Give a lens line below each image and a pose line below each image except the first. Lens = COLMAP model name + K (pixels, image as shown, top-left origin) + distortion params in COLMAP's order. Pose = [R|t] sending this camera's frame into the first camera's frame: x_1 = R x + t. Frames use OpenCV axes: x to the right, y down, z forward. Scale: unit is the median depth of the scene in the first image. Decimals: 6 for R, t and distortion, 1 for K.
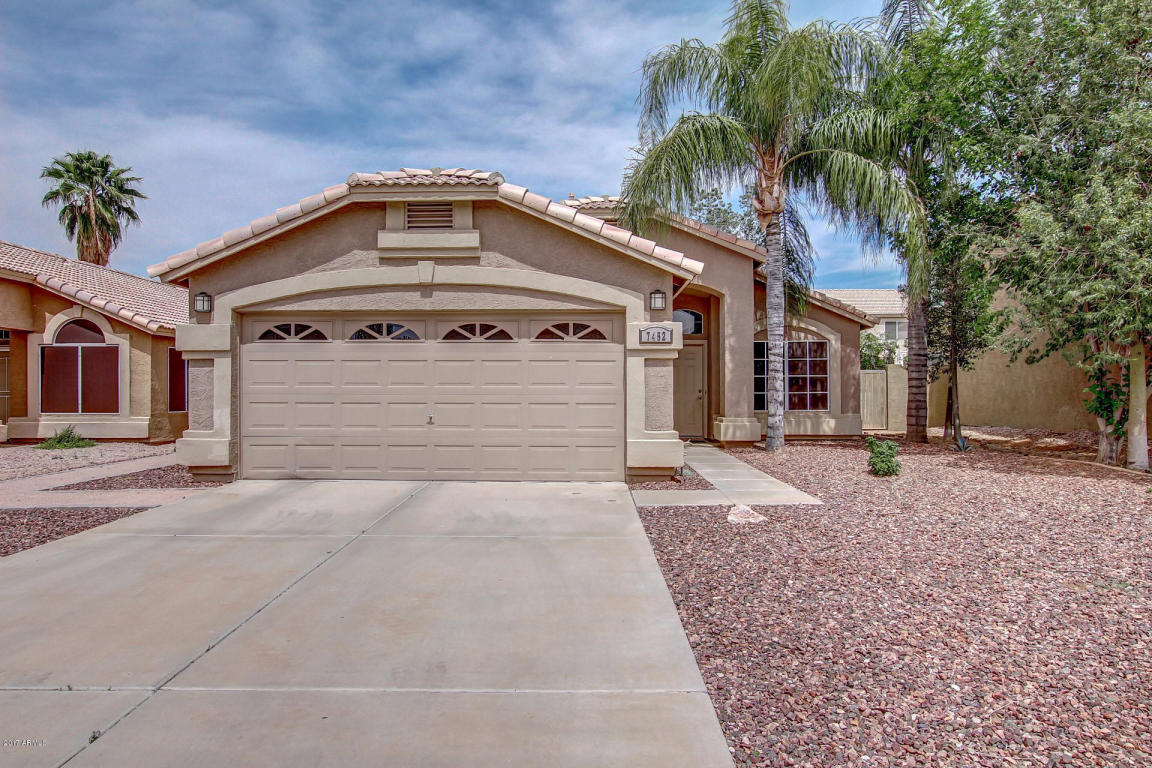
lens RADIAL K [[737.0, 0, 577.0], [0, 737.0, 383.5], [0, 0, 1]] dist [-0.006166, 0.000911]
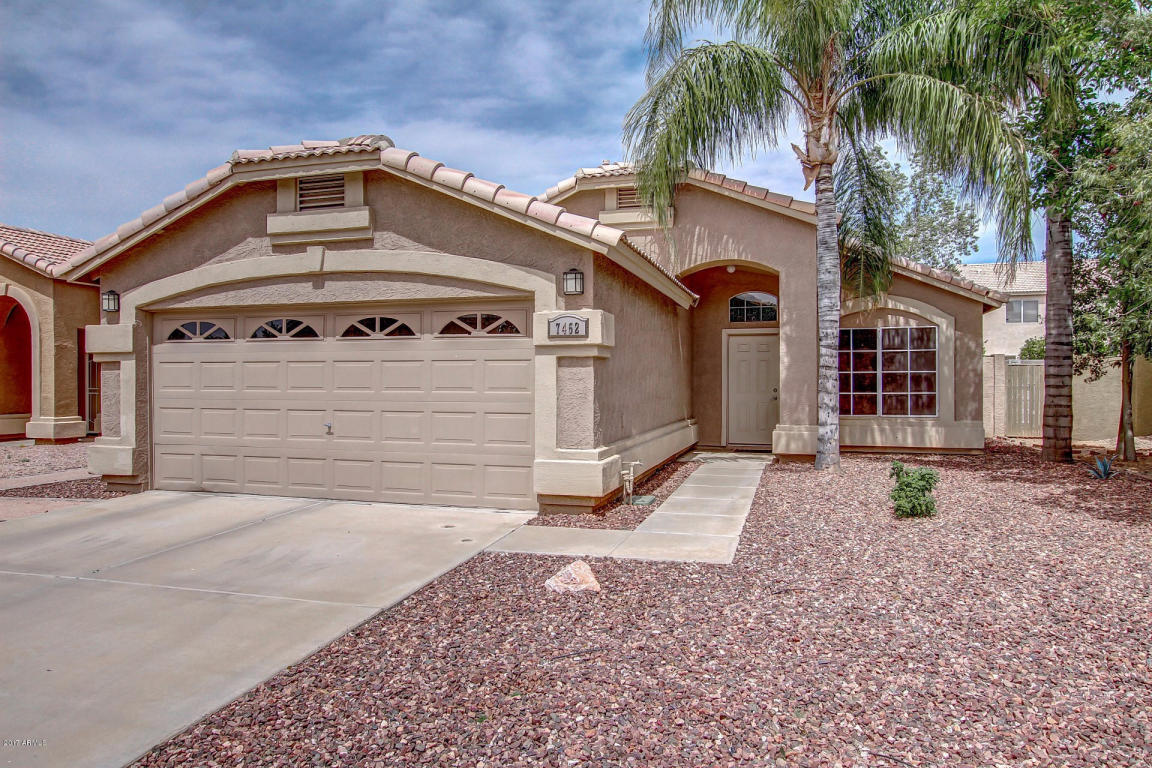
lens RADIAL K [[760.8, 0, 574.4], [0, 760.8, 383.2], [0, 0, 1]] dist [-0.000582, 0.002301]
pose [[0.963760, 0.000302, -0.266772, 0.318407], [0.003041, 0.999922, 0.012118, -0.015287], [0.266755, -0.012490, 0.963683, 0.214850]]
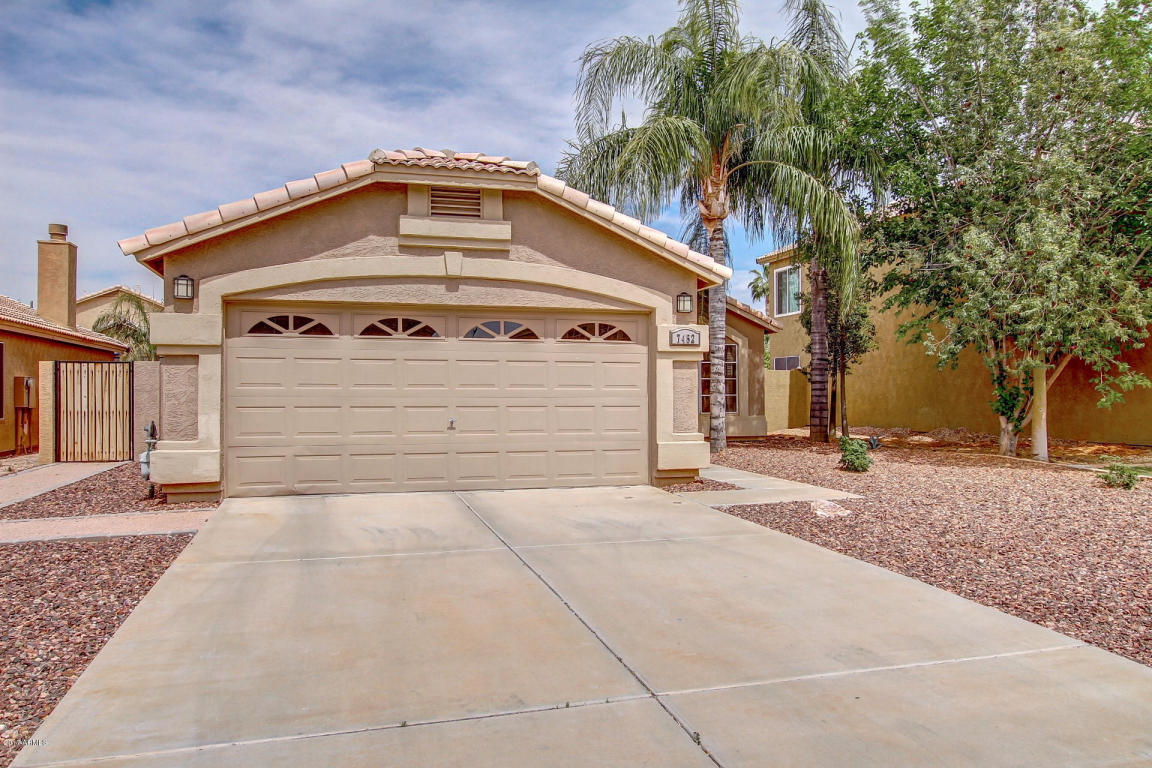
lens RADIAL K [[797.1, 0, 574.9], [0, 797.1, 384.6], [0, 0, 1]] dist [-0.001706, 0.002801]
pose [[0.955820, 0.002732, 0.293939, -0.344261], [-0.002152, 0.999995, -0.002296, 0.001362], [-0.293944, 0.001562, 0.955821, 0.005249]]
